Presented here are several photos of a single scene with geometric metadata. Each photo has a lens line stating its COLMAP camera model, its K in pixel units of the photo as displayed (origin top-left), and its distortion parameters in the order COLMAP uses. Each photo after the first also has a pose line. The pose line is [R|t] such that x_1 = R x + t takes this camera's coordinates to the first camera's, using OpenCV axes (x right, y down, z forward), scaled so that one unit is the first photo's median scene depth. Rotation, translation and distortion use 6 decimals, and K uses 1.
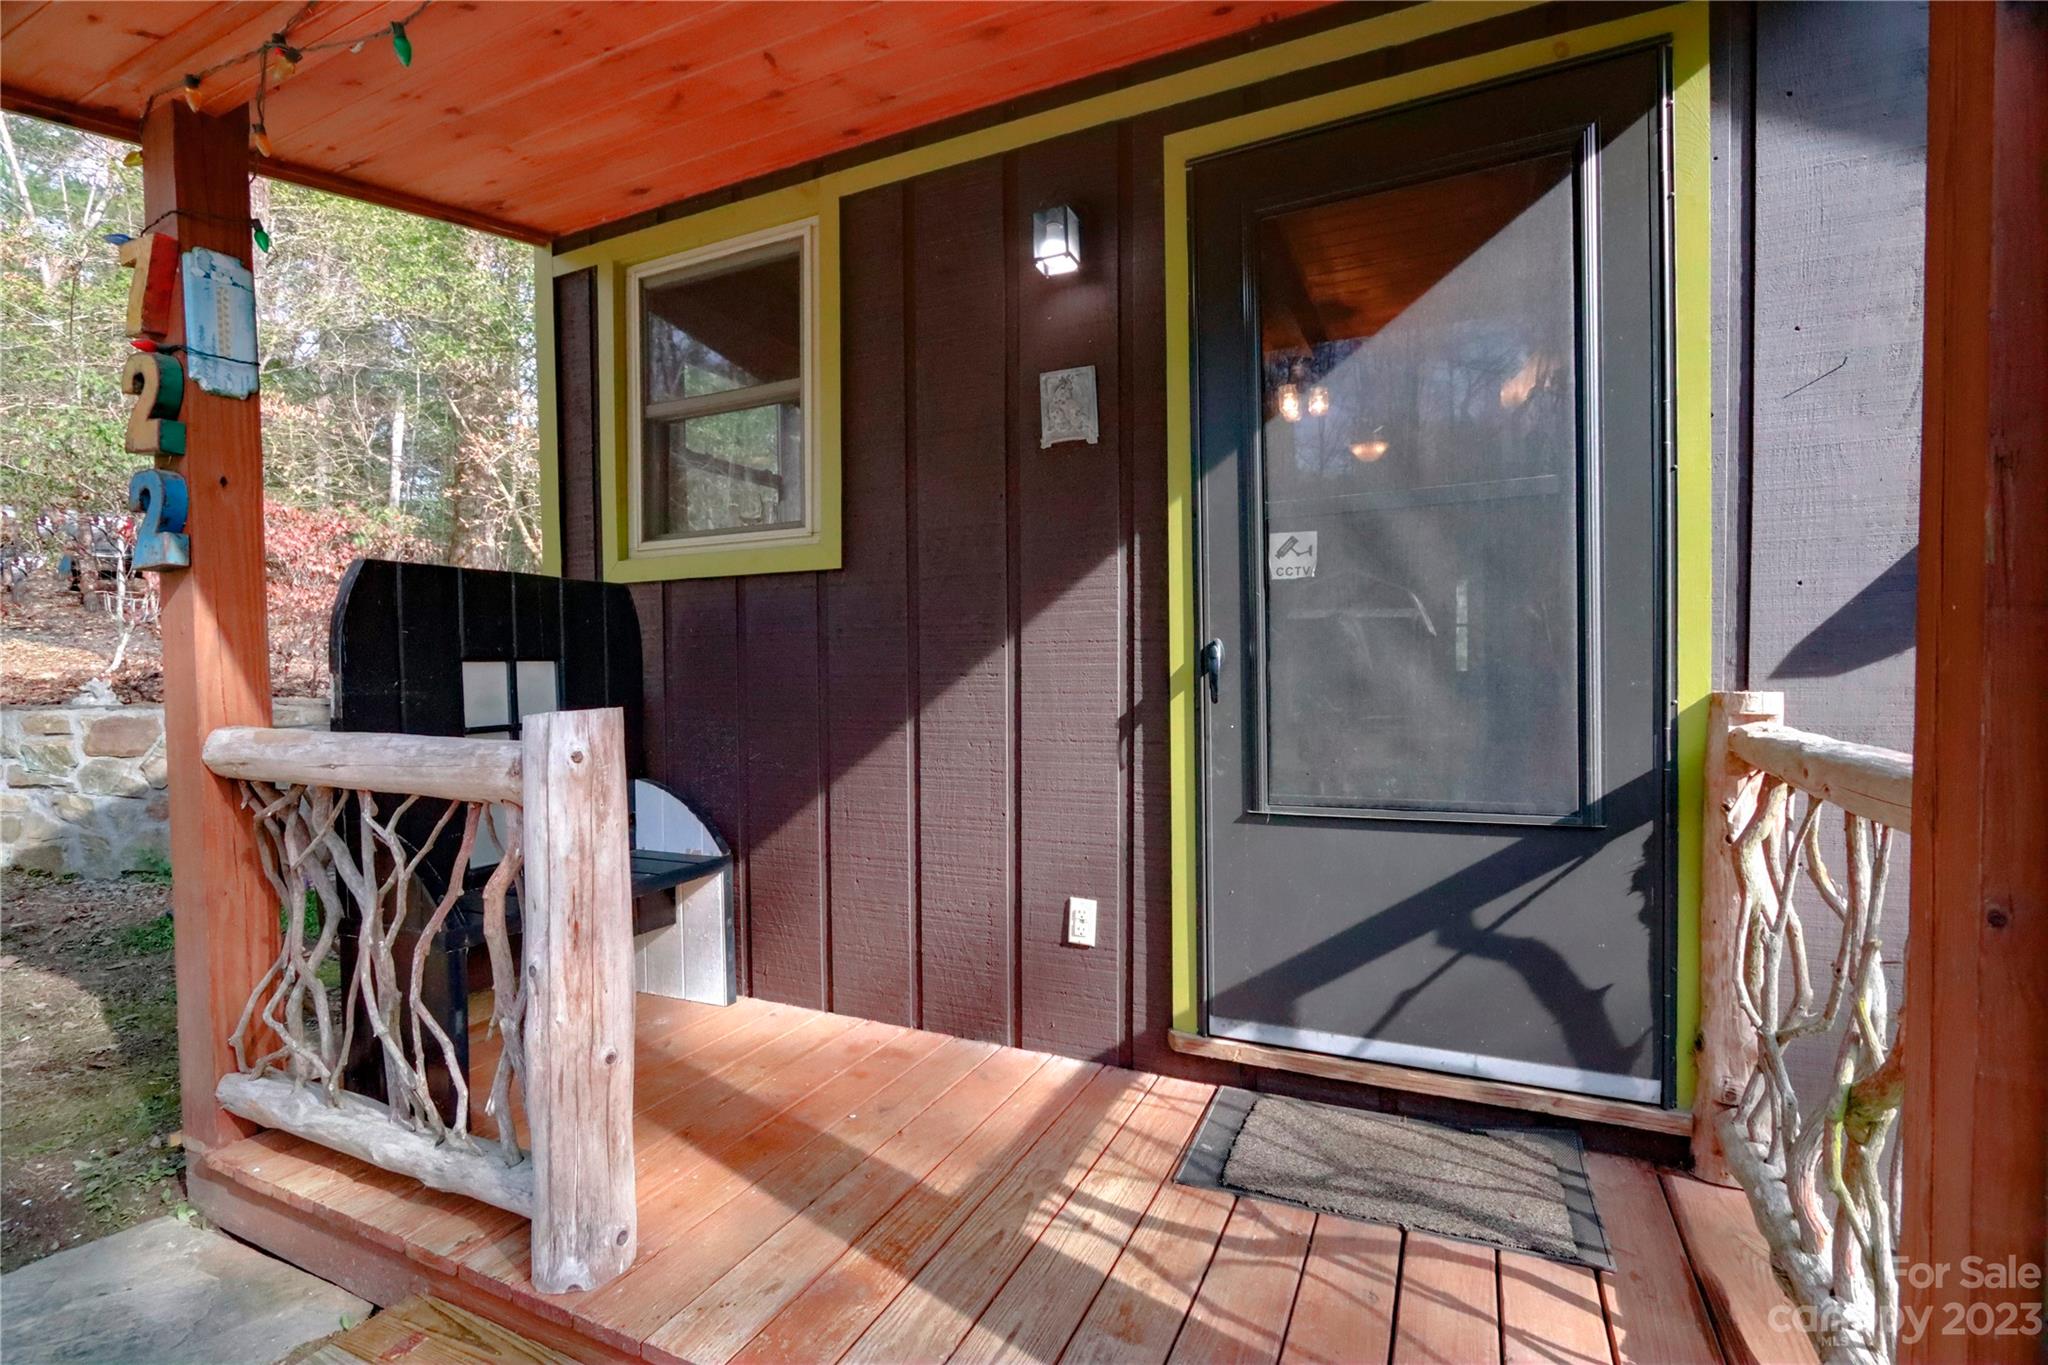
lens RADIAL K [[968.9, 0, 1011.6], [0, 968.9, 694.9], [0, 0, 1]] dist [-0.012921, -0.000036]
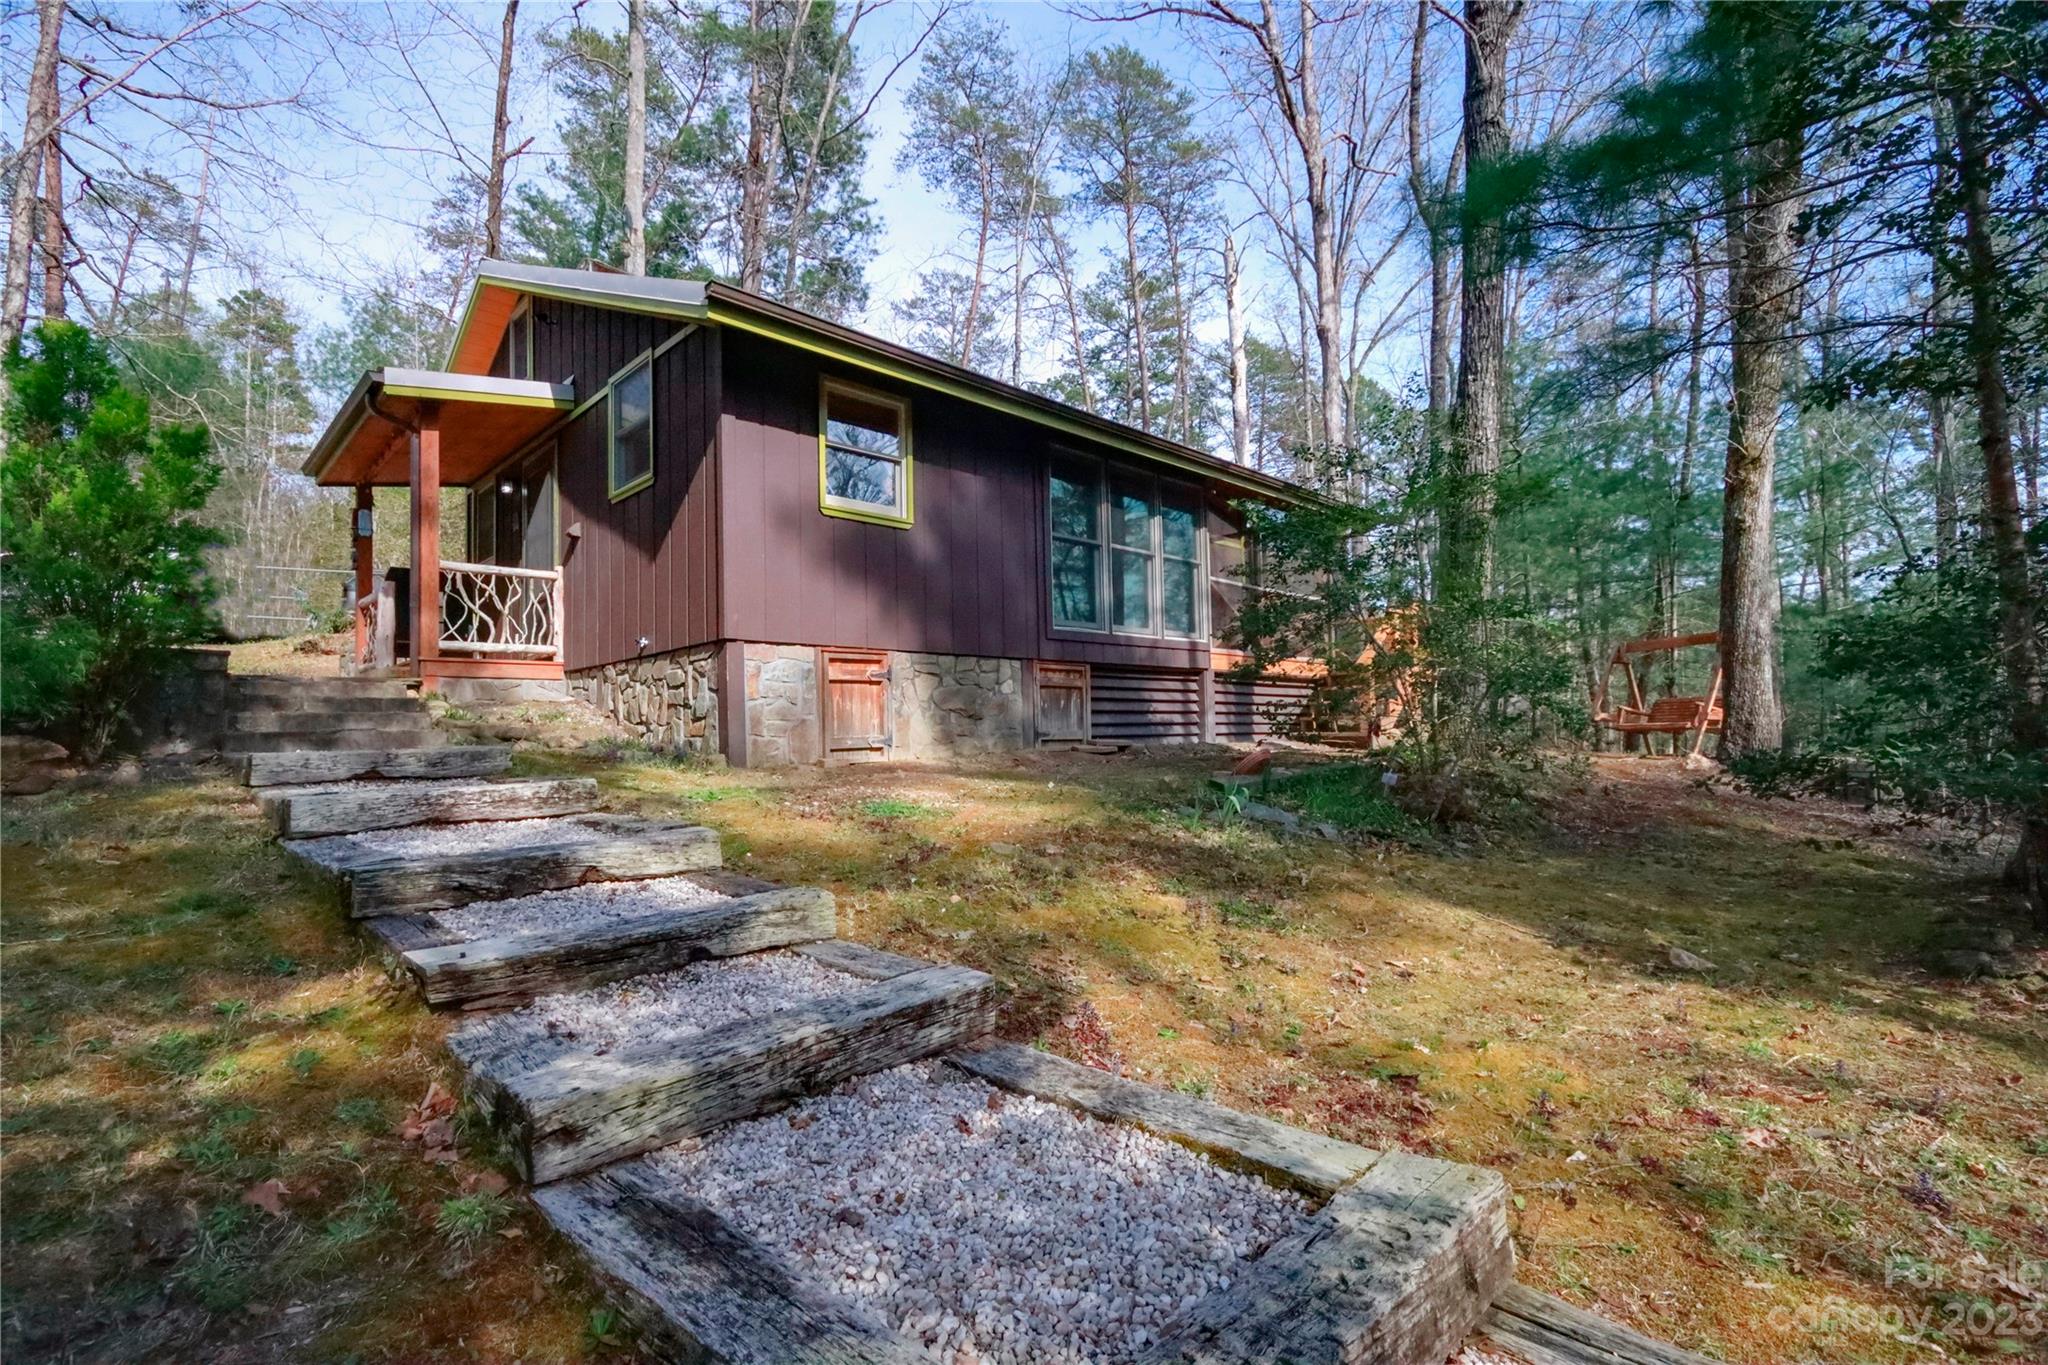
lens RADIAL K [[957.2, 0, 996.2], [0, 957.2, 698.6], [0, 0, 1]] dist [-0.006337, -0.001017]
pose [[0.935195, -0.020252, -0.353553, 3.893476], [-0.003102, 0.997857, -0.065364, 0.834662], [0.354119, 0.062225, 0.933128, -2.380082]]
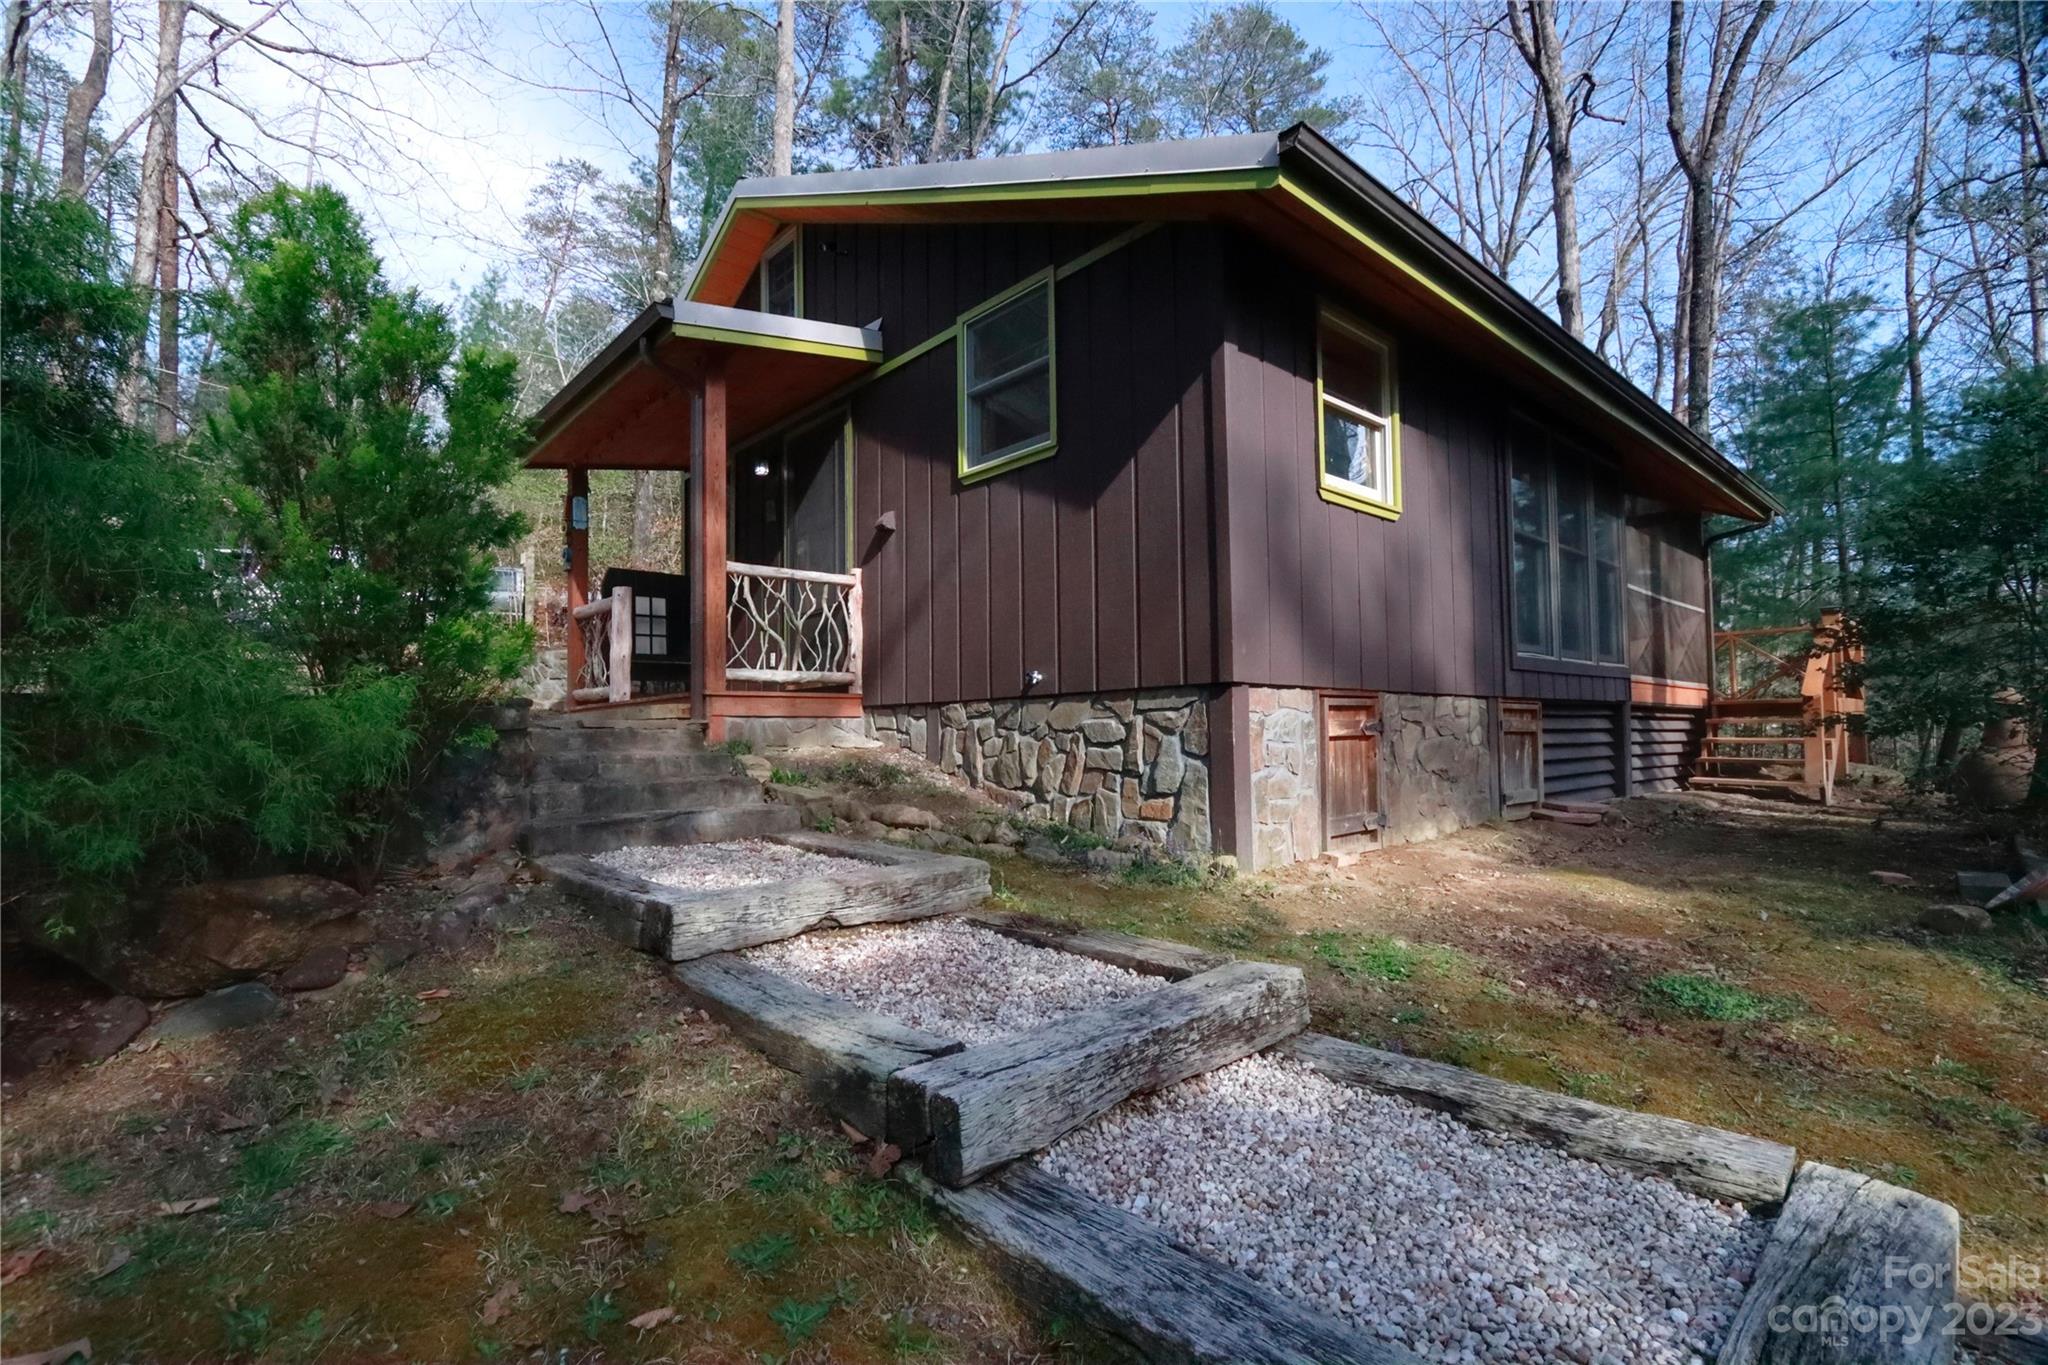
lens RADIAL K [[968.9, 0, 1011.6], [0, 968.9, 694.9], [0, 0, 1]] dist [-0.012921, -0.000036]
pose [[0.918437, -0.012936, -0.395355, 2.394469], [-0.014455, 0.997700, -0.066223, 0.619531], [0.395302, 0.066537, 0.916138, -1.930297]]
